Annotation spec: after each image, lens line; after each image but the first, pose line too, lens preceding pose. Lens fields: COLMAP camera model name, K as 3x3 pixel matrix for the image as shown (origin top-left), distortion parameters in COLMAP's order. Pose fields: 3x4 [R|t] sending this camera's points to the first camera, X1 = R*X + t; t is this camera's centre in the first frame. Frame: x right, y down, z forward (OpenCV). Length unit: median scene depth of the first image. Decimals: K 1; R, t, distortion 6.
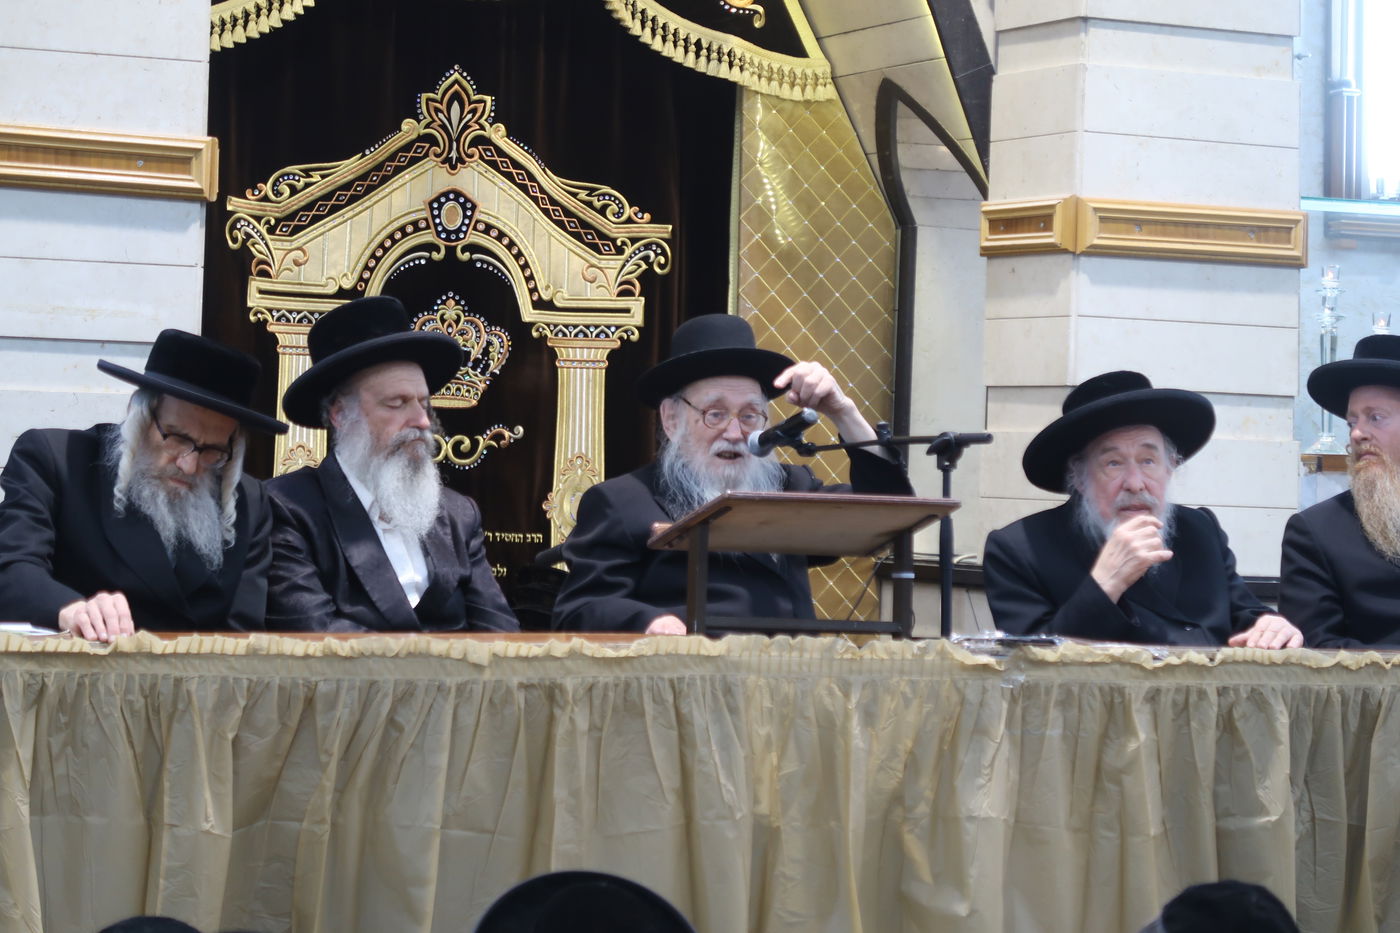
lens RADIAL K [[3890.6, 0, 700.2], [0, 3890.6, 323.6], [0, 0, 1]] dist [0.050790, -0.402302]
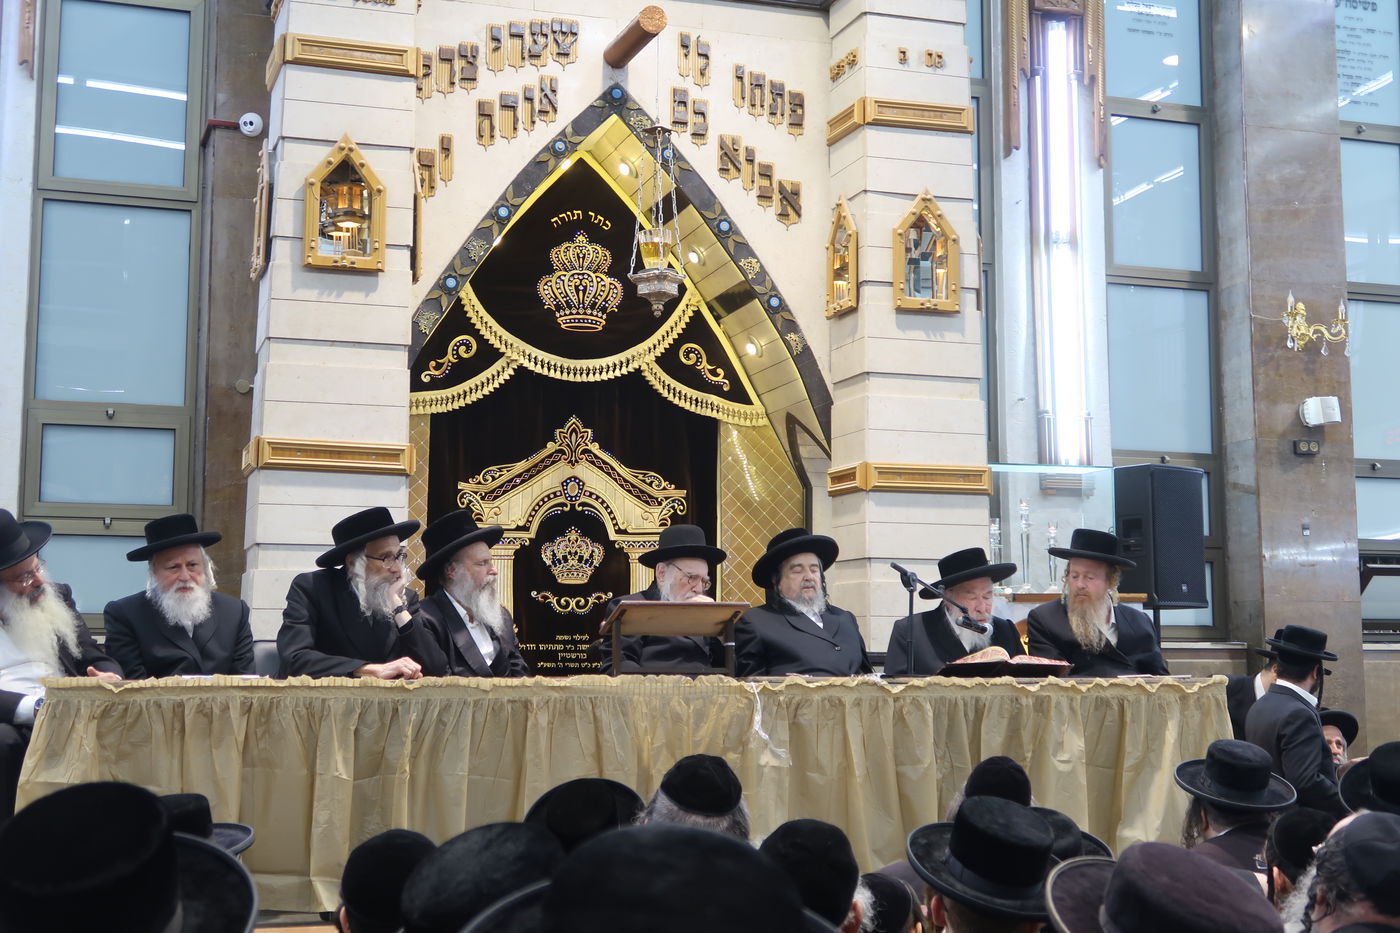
lens RADIAL K [[1852.9, 0, 700.9], [0, 1852.9, 431.5], [0, 0, 1]] dist [-0.000311, 0.054563]
pose [[0.992771, -0.044197, -0.111592, 0.111609], [0.034216, 0.995370, -0.089825, 0.031588], [0.115045, 0.085358, 0.989686, 0.054731]]
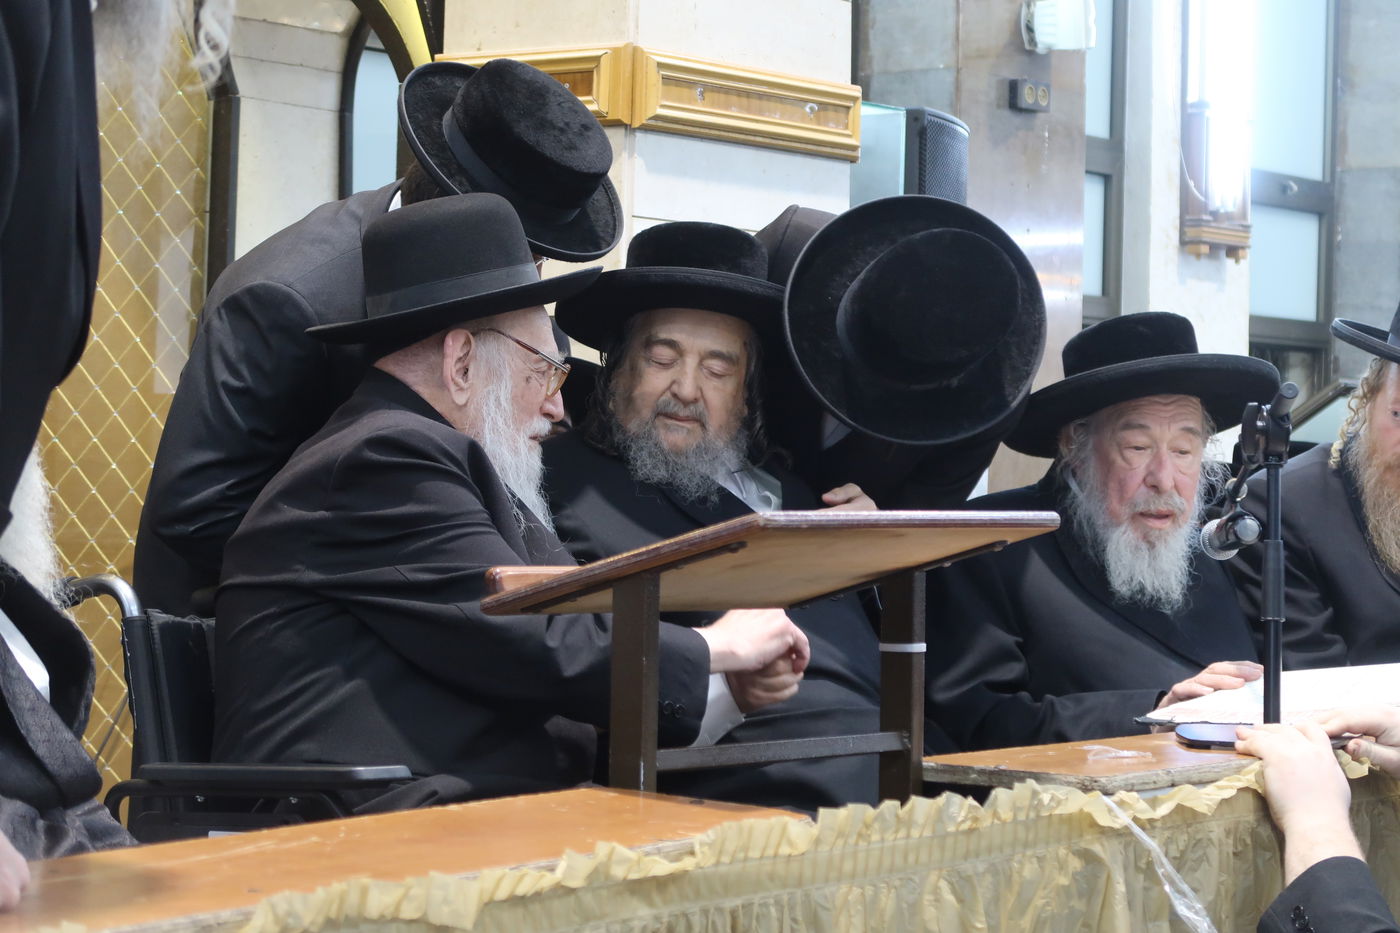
lens RADIAL K [[3038.9, 0, 698.7], [0, 3038.9, 350.4], [0, 0, 1]] dist [-0.007846, 0.003432]
pose [[0.892108, 0.005682, 0.451787, -0.129909], [-0.015827, 0.999700, 0.018679, 0.010903], [-0.451545, -0.023814, 0.891930, 0.475308]]
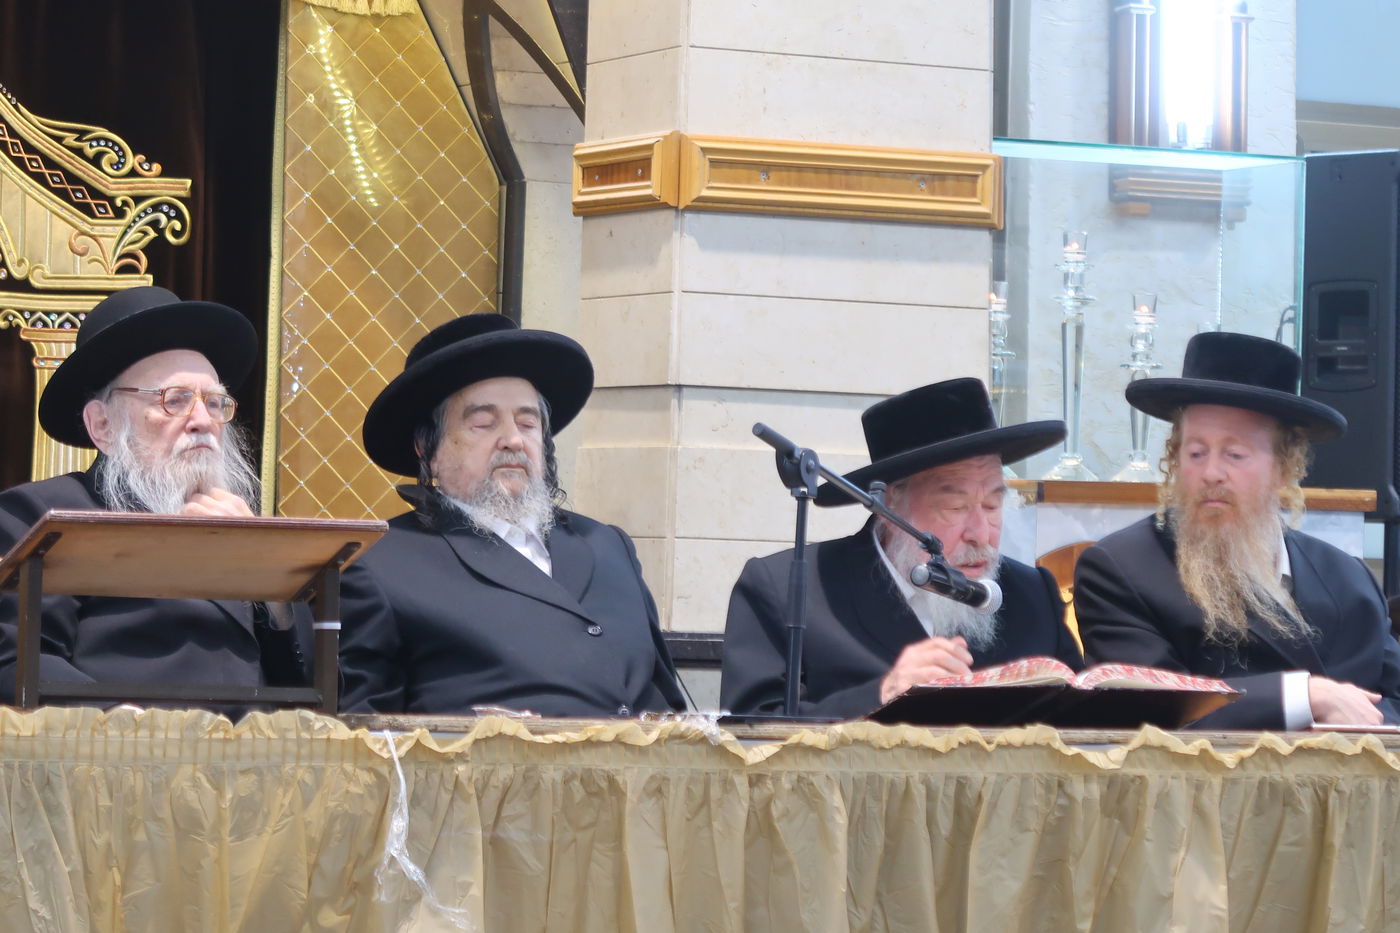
lens RADIAL K [[4945.4, 0, 709.9], [0, 4945.4, 327.1], [0, 0, 1]] dist [0.080833, -1.997155]
pose [[0.999995, -0.003119, 0.000717, 0.095334], [0.003125, 0.999960, -0.008415, 0.012042], [-0.000690, 0.008417, 0.999964, 0.042793]]
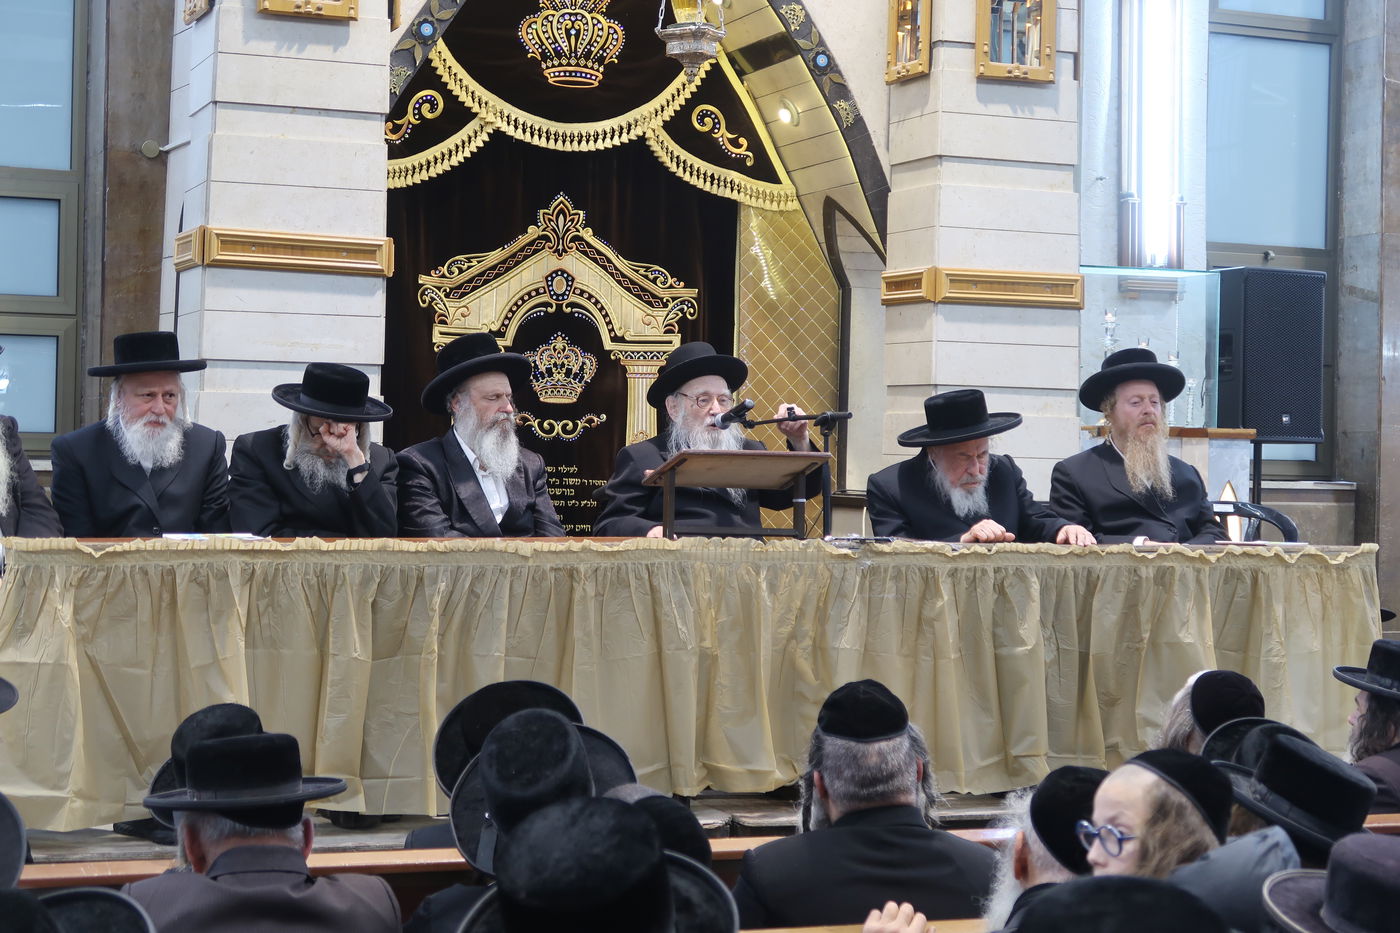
lens RADIAL K [[2432.7, 0, 719.1], [0, 2432.7, 433.1], [0, 0, 1]] dist [0.067847, -0.304594]
pose [[0.998685, -0.011562, -0.049940, 0.053186], [0.013097, 0.999448, 0.030522, 0.003878], [0.049560, -0.031136, 0.998286, -0.012431]]
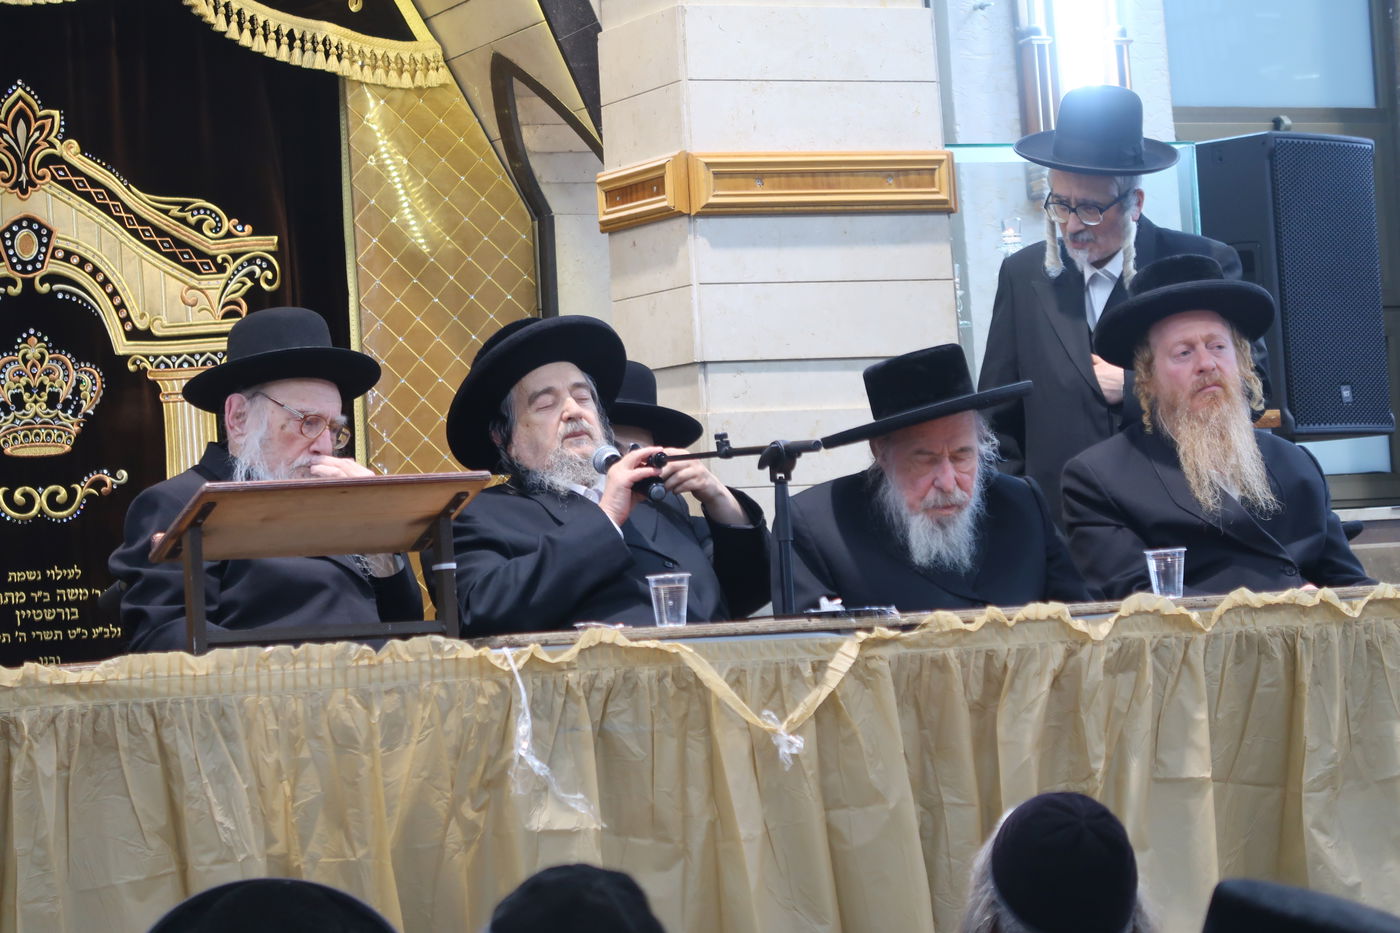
lens RADIAL K [[3904.2, 0, 674.0], [0, 3904.2, 351.0], [0, 0, 1]] dist [0.053192, -1.131903]
pose [[0.995972, -0.089254, 0.008598, 0.076840], [0.089425, 0.995747, -0.022178, 0.030754], [-0.006582, 0.022857, 0.999717, 0.092691]]
